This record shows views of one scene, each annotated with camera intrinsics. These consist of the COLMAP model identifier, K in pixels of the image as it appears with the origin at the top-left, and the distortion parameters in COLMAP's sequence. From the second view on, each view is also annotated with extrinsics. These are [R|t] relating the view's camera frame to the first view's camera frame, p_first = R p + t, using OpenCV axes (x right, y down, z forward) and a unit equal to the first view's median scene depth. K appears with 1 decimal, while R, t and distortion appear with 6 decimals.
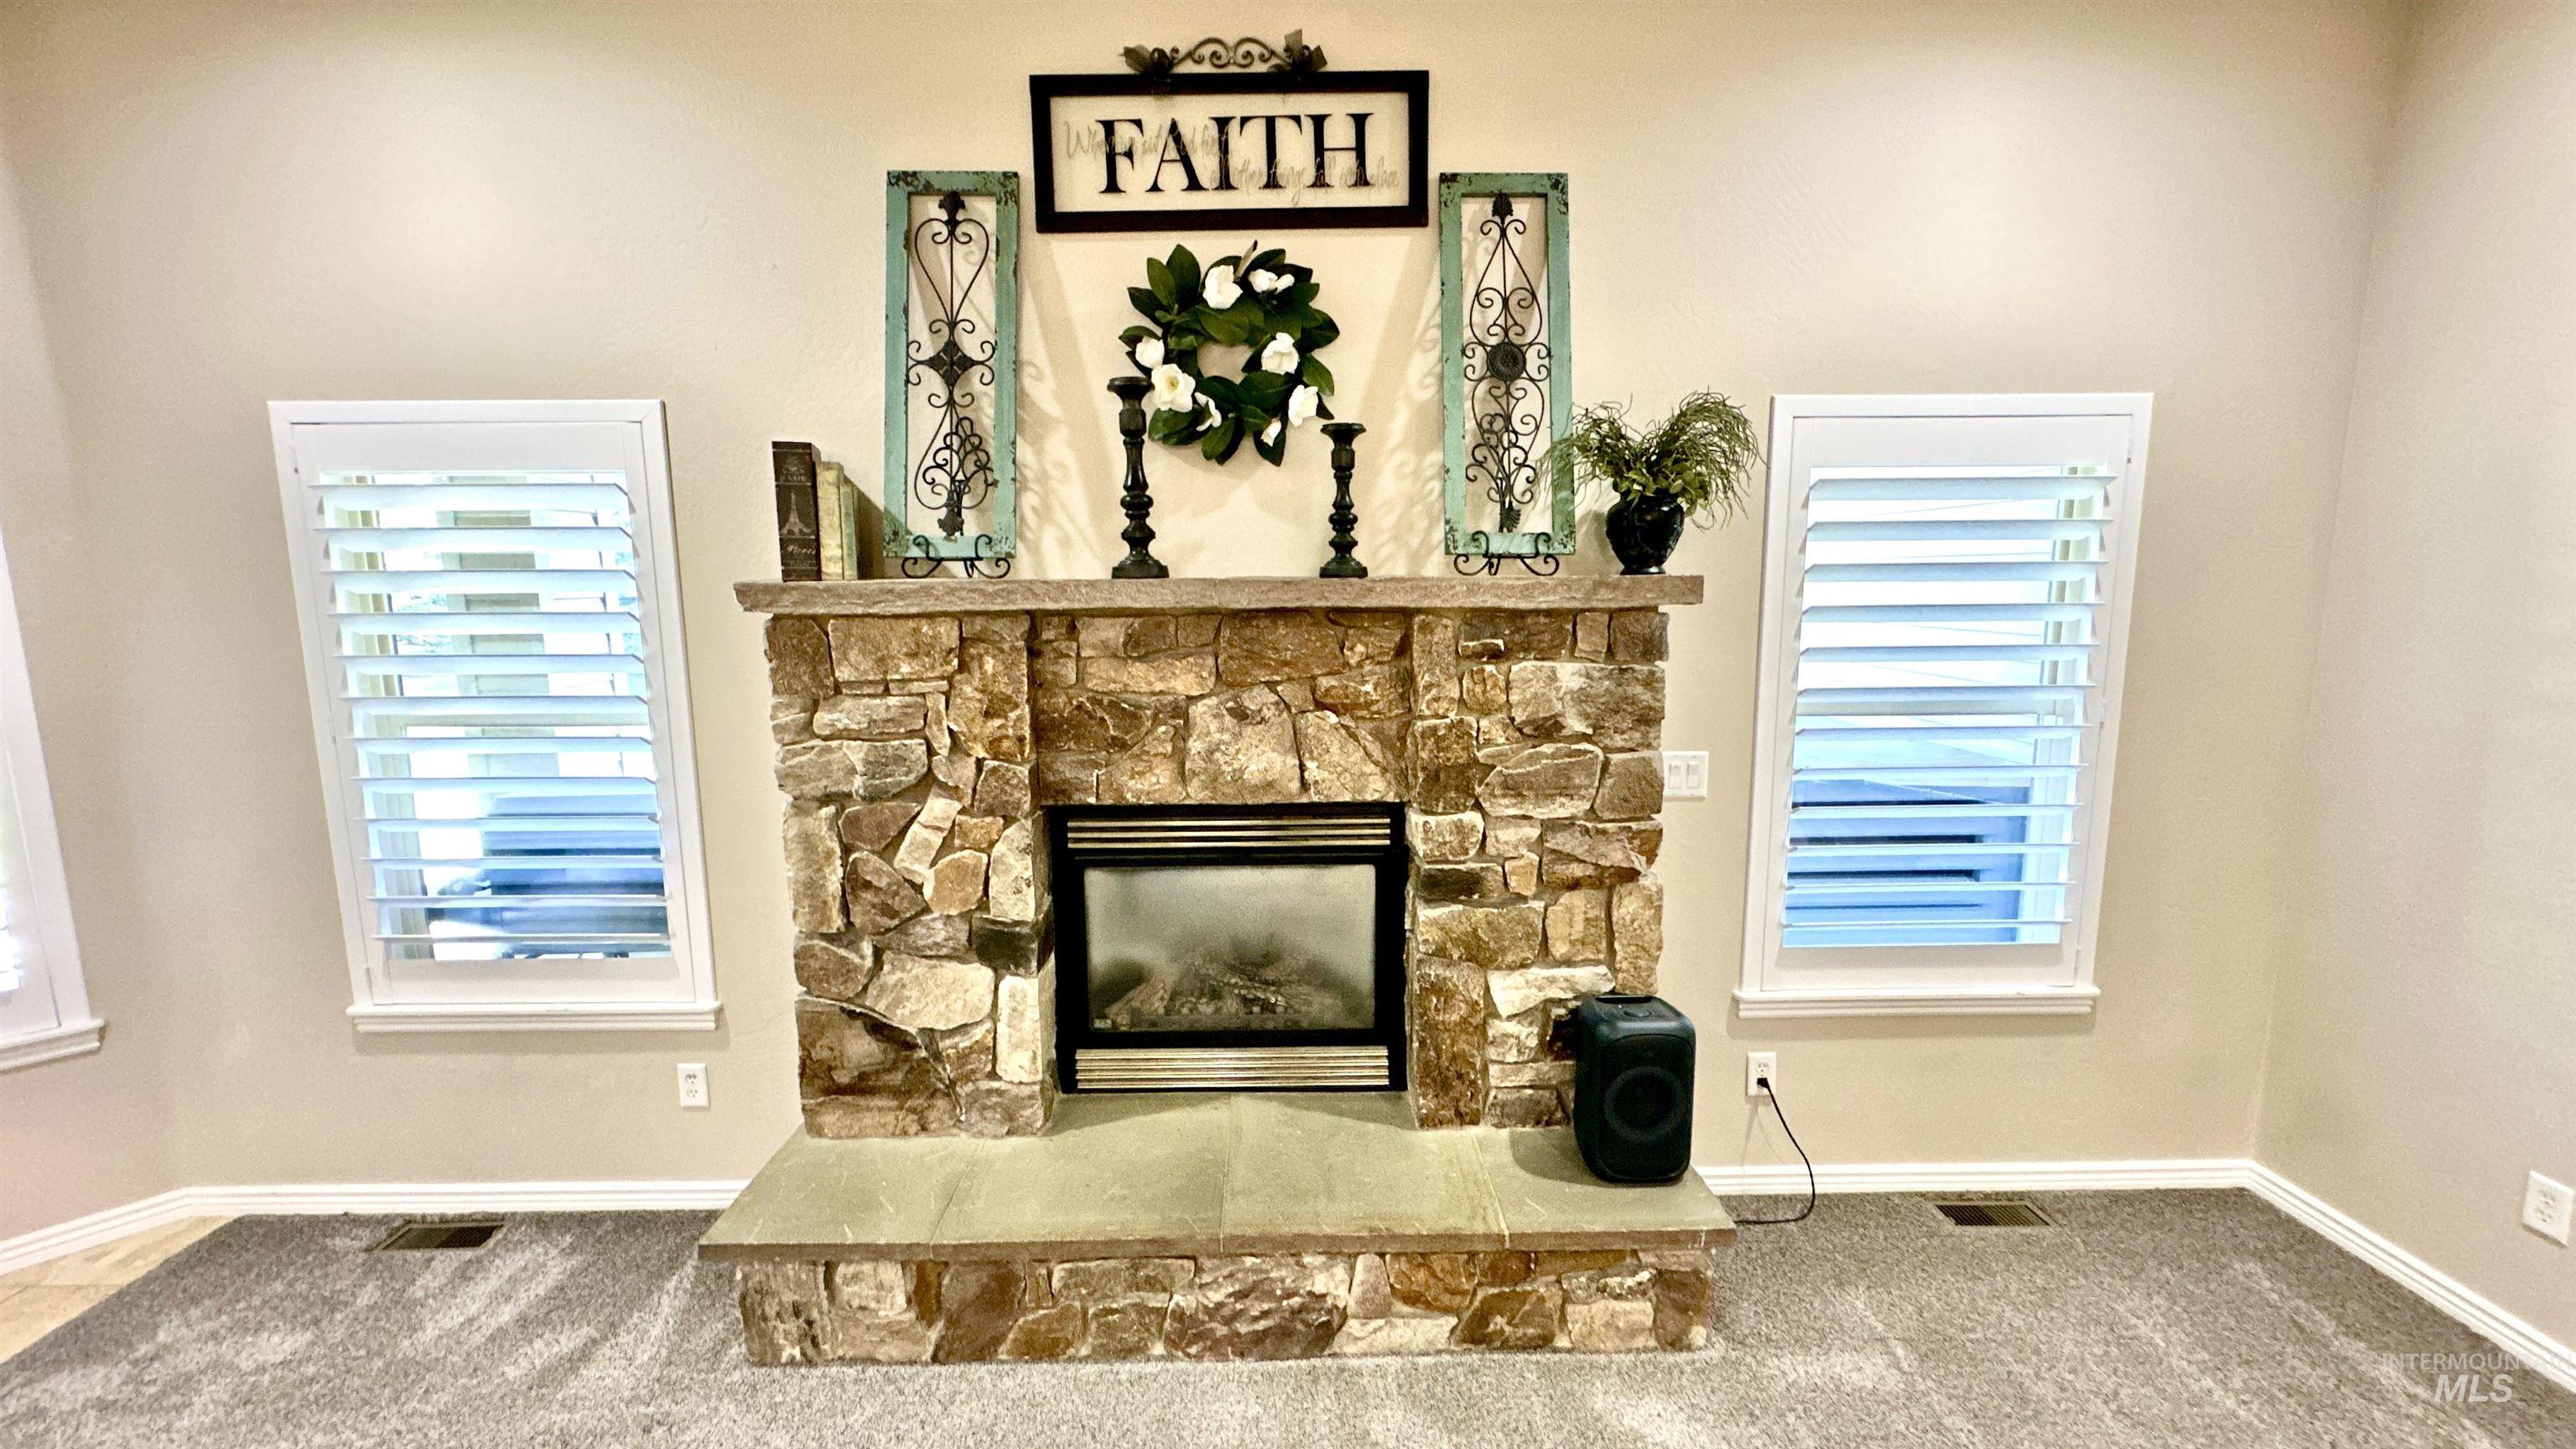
lens RADIAL K [[1028.7, 0, 1298.4], [0, 1028.7, 715.9], [0, 0, 1]] dist [-0.000884, 0.000338]
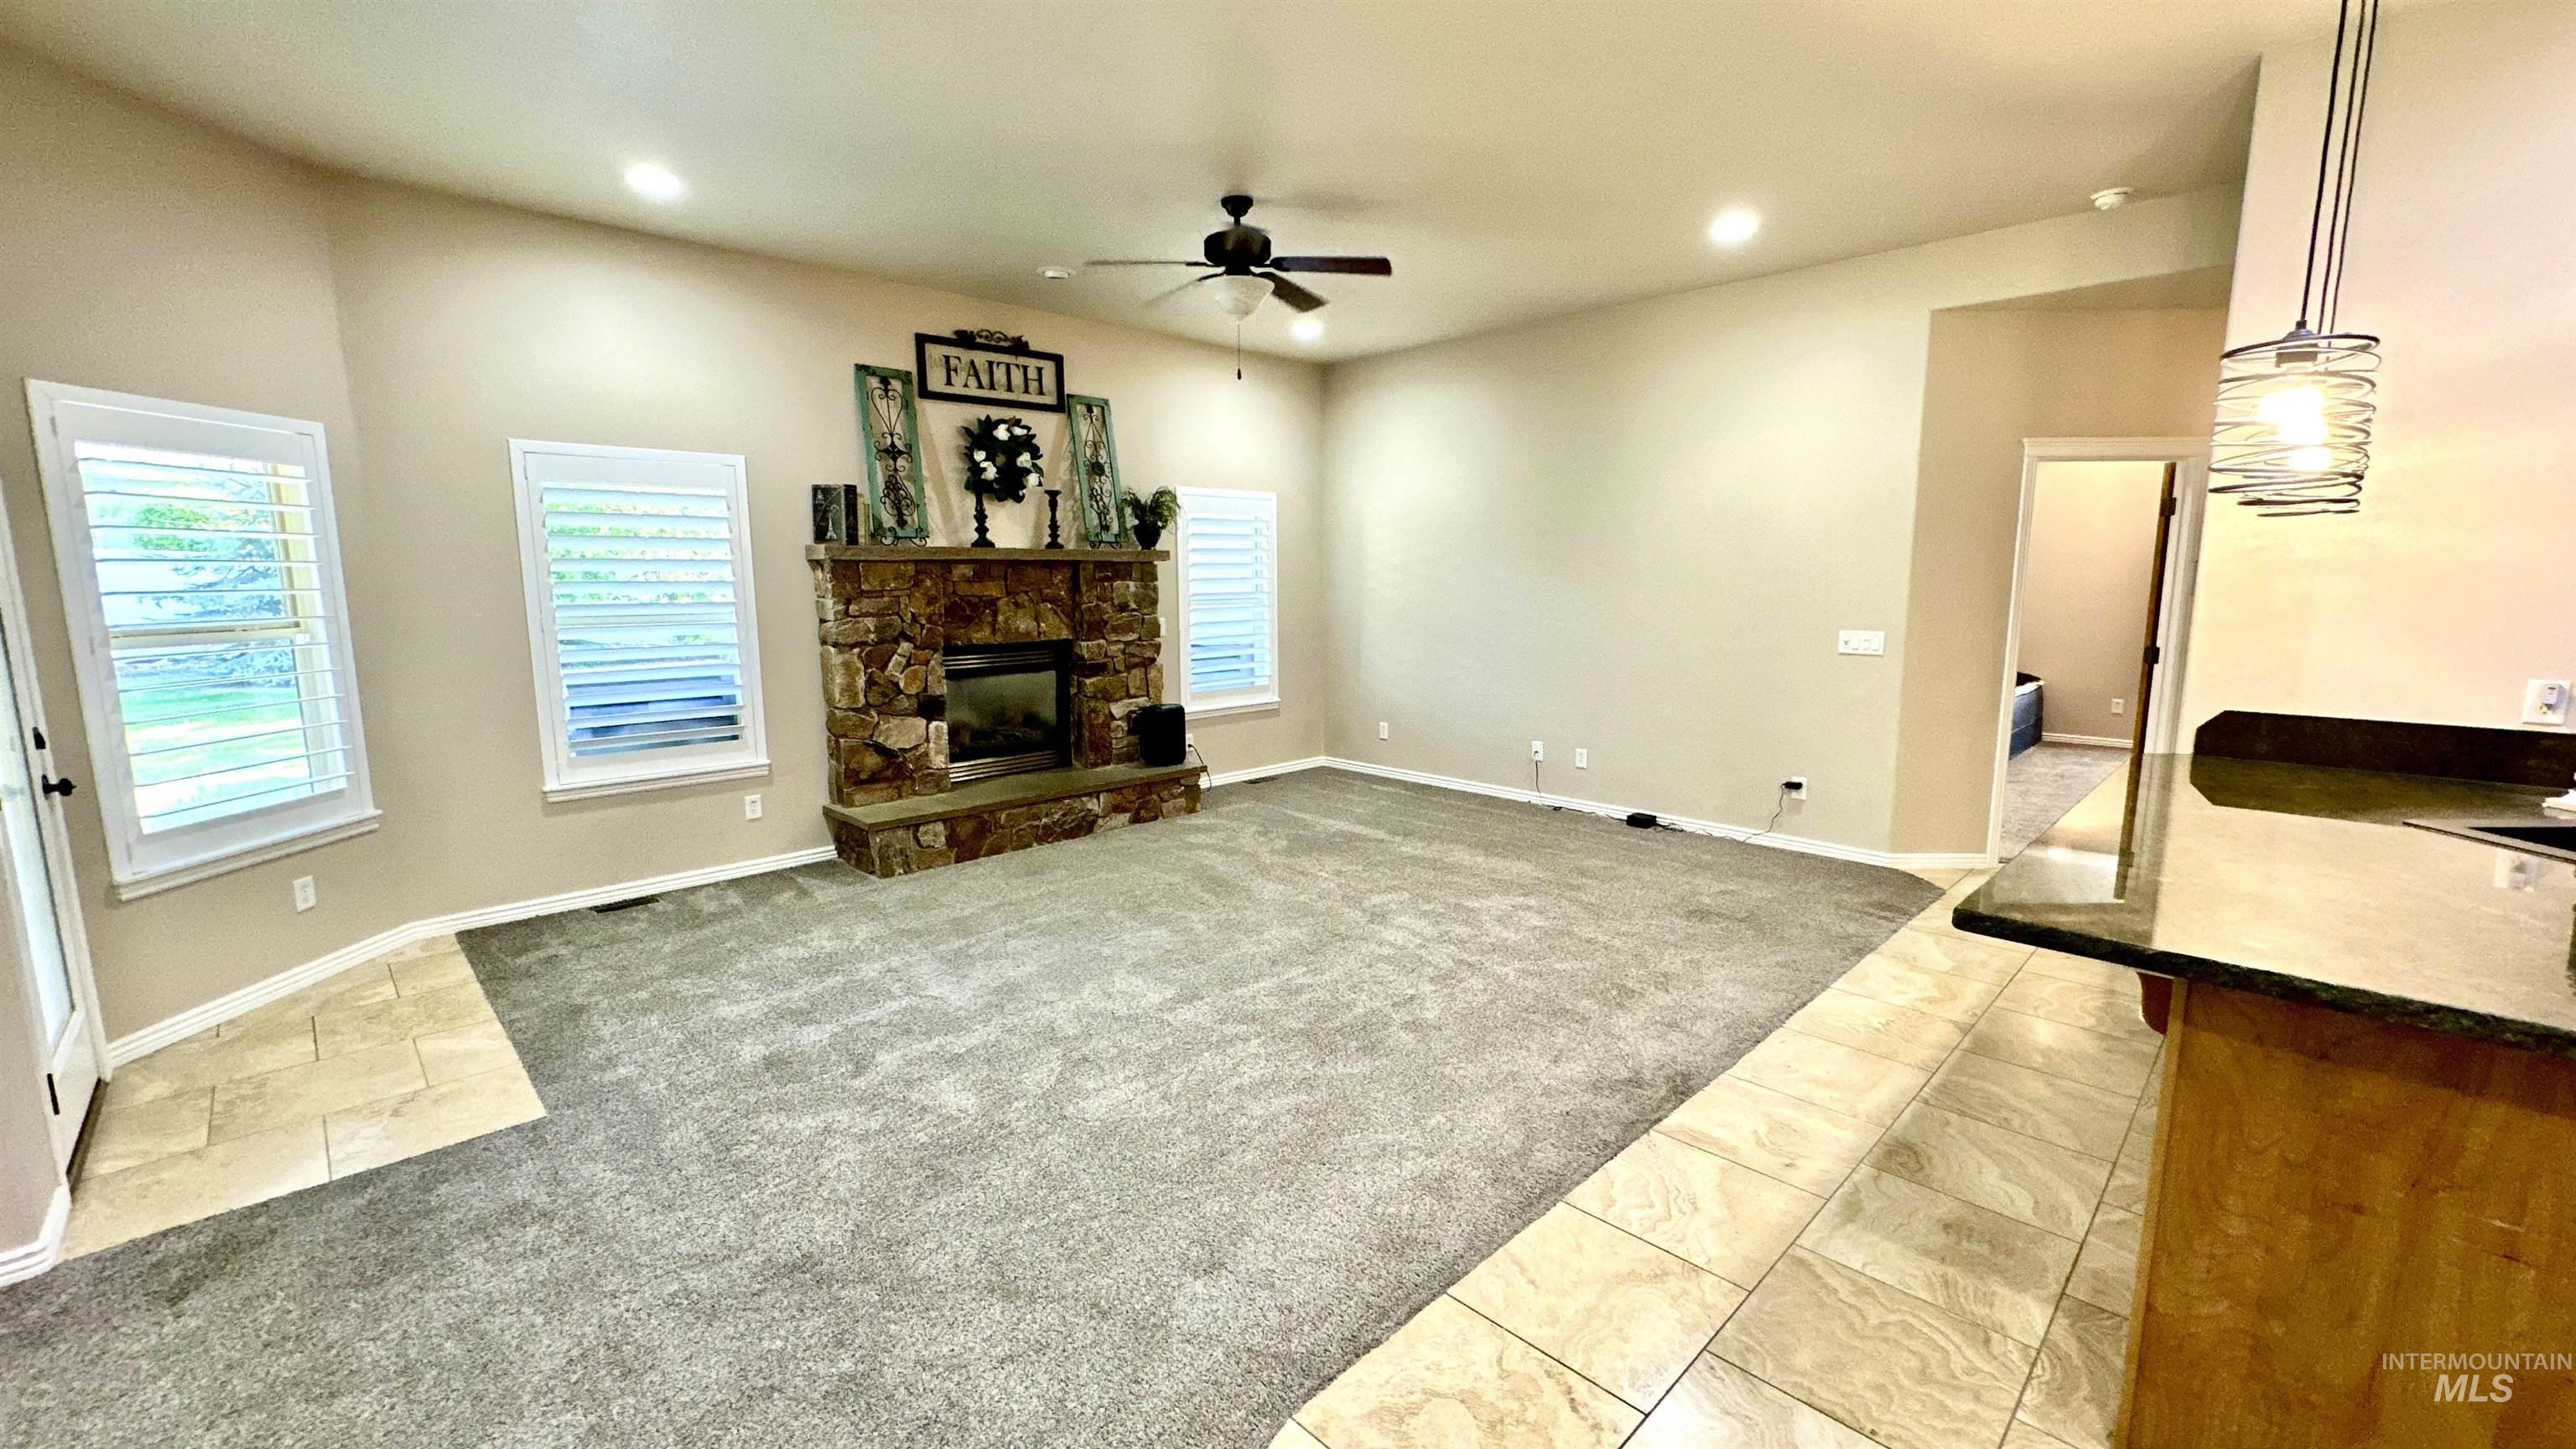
lens RADIAL K [[1028.7, 0, 1281.6], [0, 1028.7, 718.4], [0, 0, 1]] dist [-0.000884, 0.000338]
pose [[0.727145, -0.092674, 0.680200, -1.309389], [0.095110, 0.994890, 0.033875, 0.249801], [-0.679863, 0.040062, 0.732244, -1.230929]]
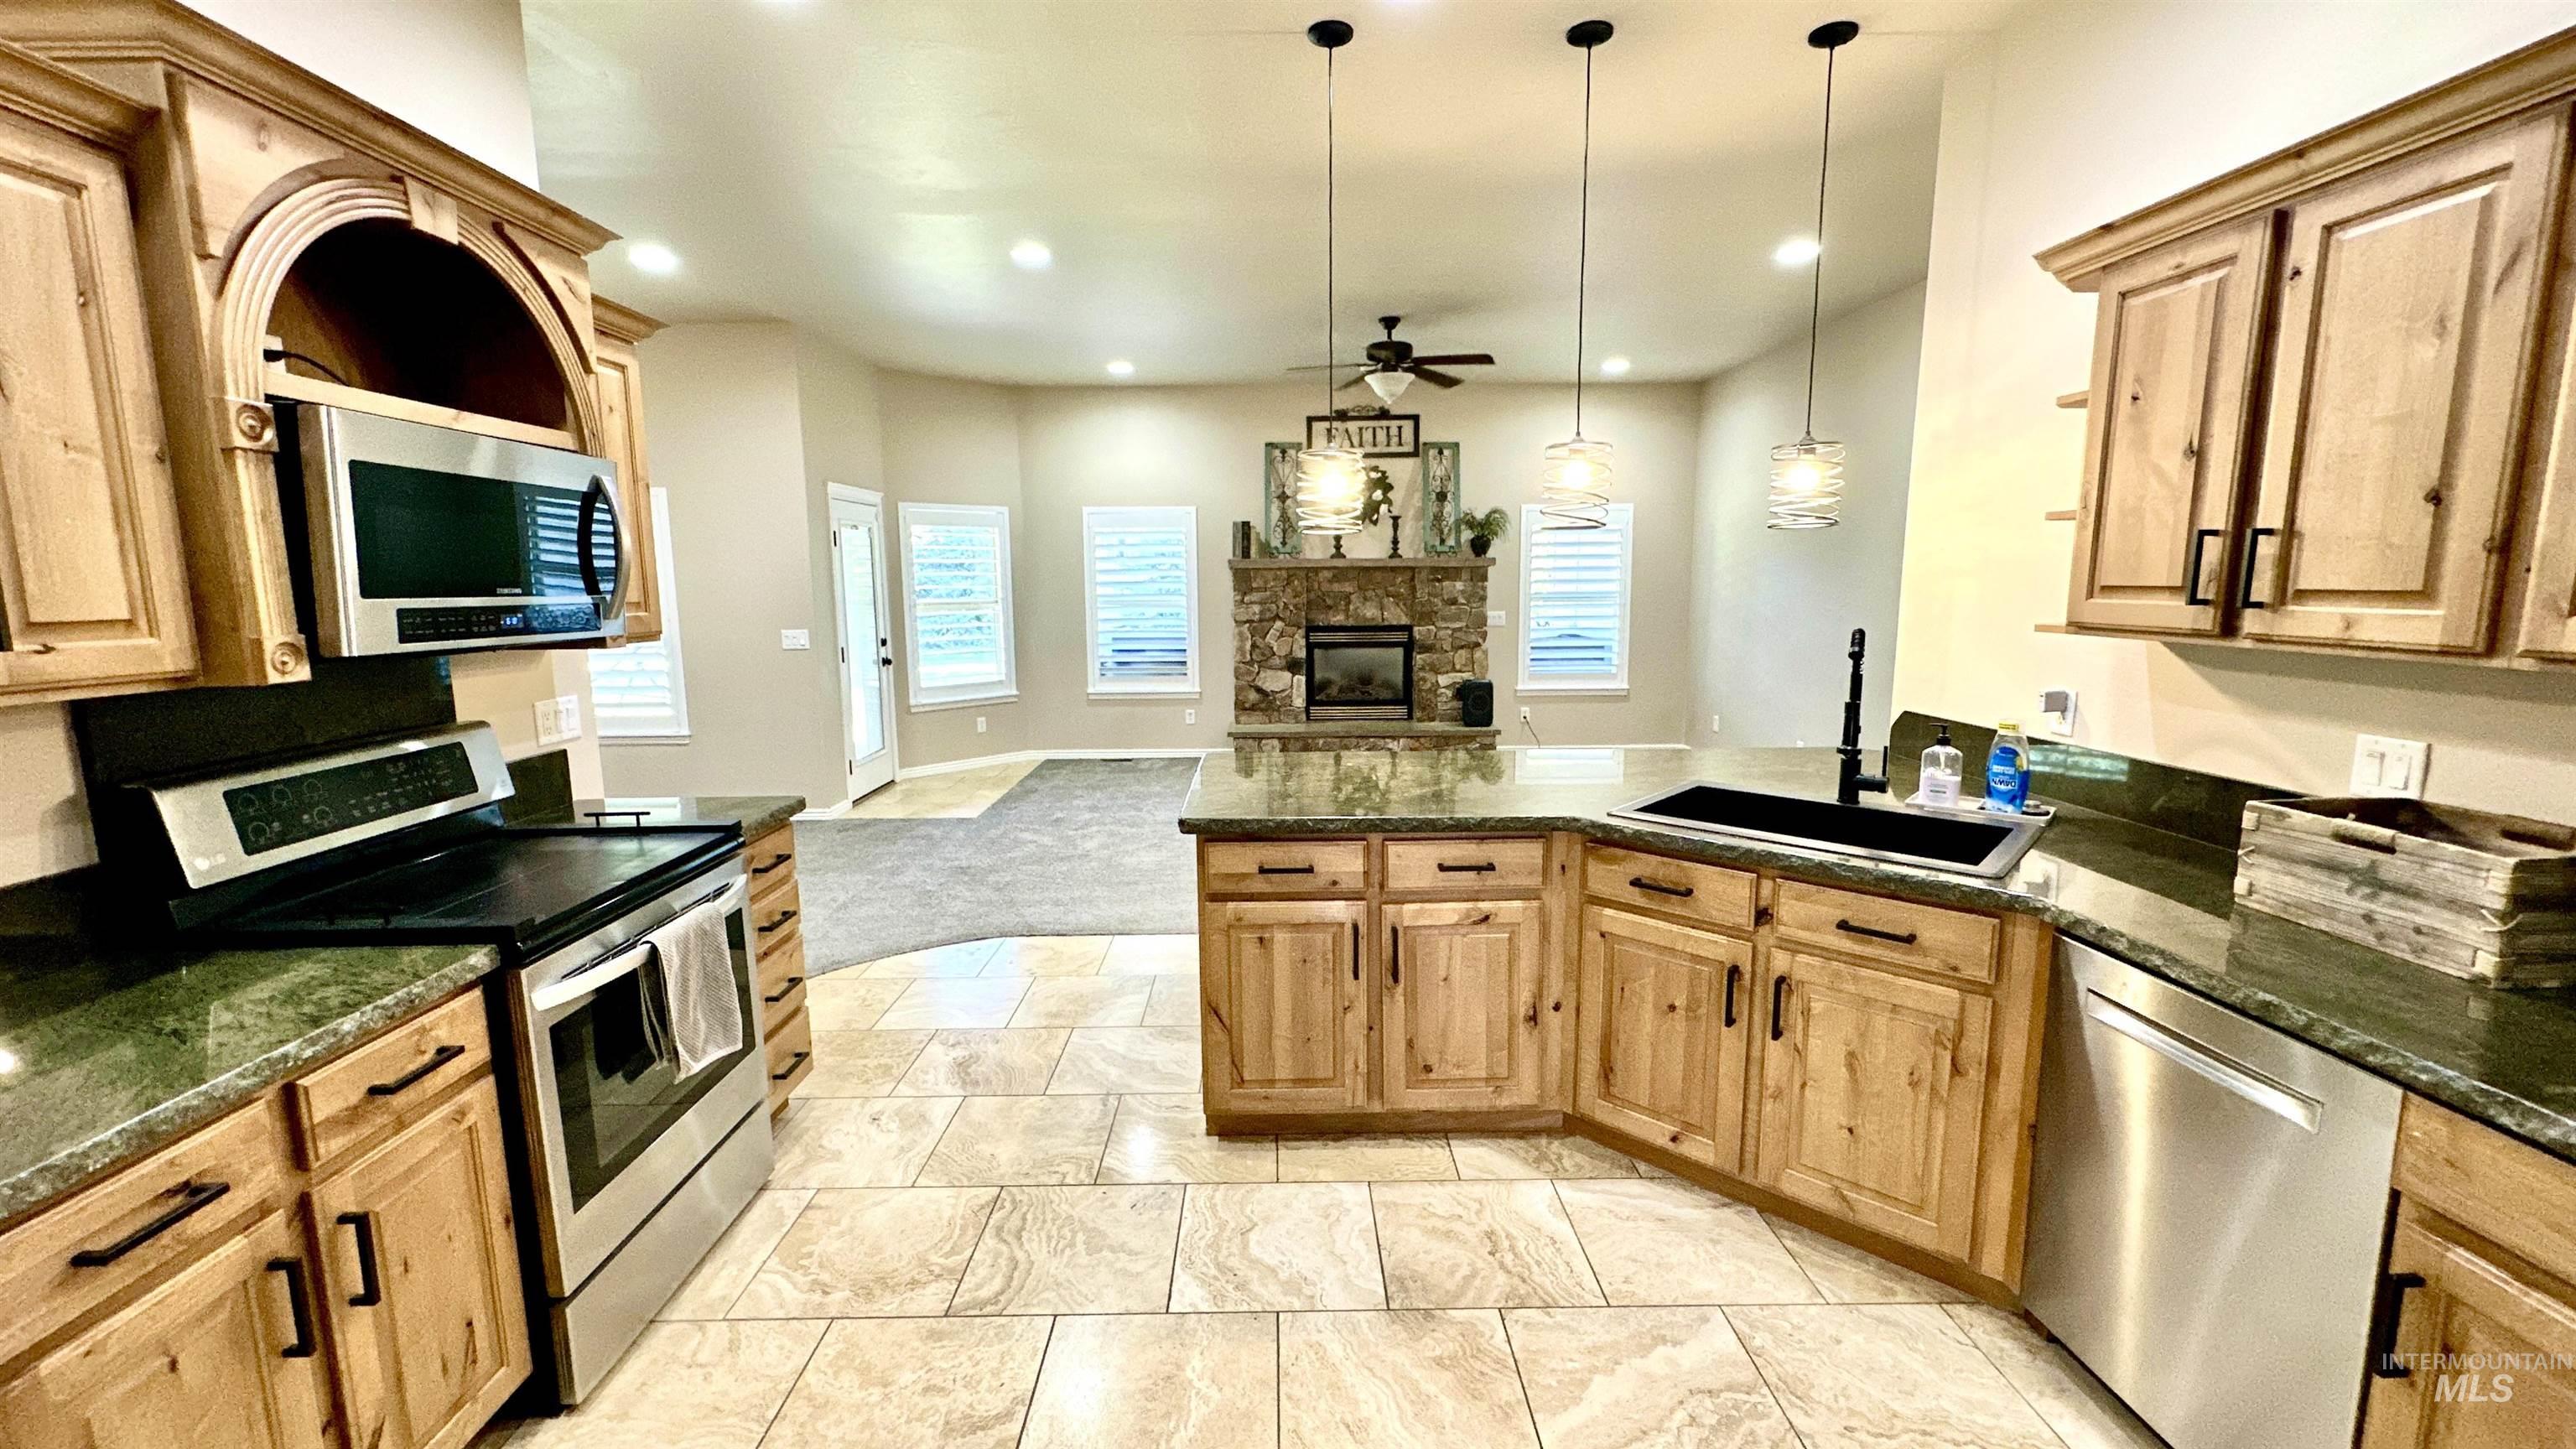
lens RADIAL K [[1028.7, 0, 1283.1], [0, 1028.7, 717.3], [0, 0, 1]] dist [-0.000884, 0.000338]
pose [[0.999998, 0.000123, -0.001868, -0.328771], [-0.000128, 0.999996, -0.002918, 0.414368], [0.001868, 0.002919, 0.999994, -2.482768]]
